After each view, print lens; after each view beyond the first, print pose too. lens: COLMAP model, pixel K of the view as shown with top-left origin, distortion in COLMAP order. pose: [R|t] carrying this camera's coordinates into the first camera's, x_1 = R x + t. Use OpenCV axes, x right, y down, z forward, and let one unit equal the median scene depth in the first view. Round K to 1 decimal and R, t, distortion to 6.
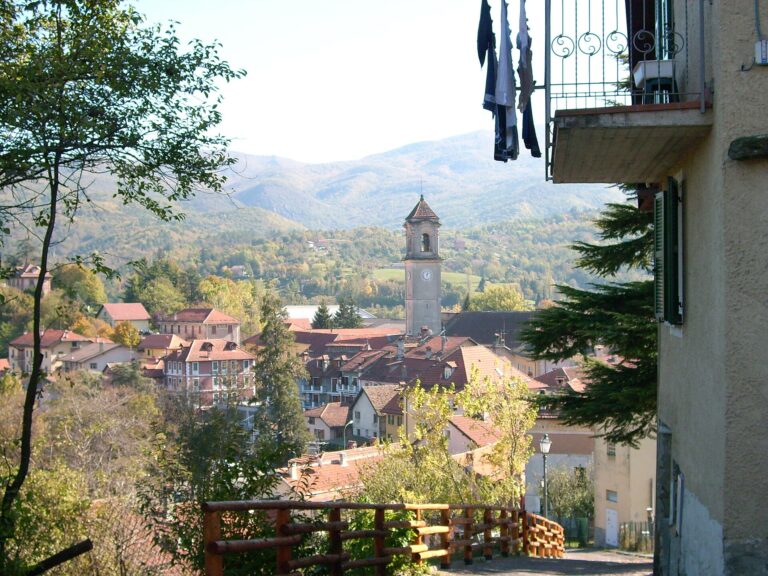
lens RADIAL K [[993.2, 0, 384.8], [0, 993.2, 287.6], [0, 0, 1]] dist [0.001038, 0.000000]
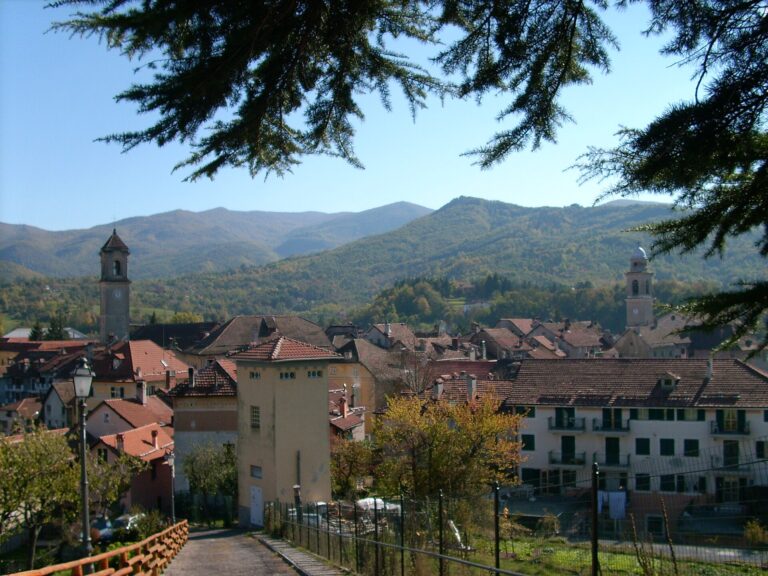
lens RADIAL K [[1269.5, 0, 384.3], [0, 1269.5, 287.5], [0, 0, 1]] dist [-0.322541, 0.000000]
pose [[0.946136, -0.013310, 0.323496, -0.178951], [-0.004872, 0.998456, 0.055332, -0.133746], [-0.323733, -0.053928, 0.944610, -0.674798]]
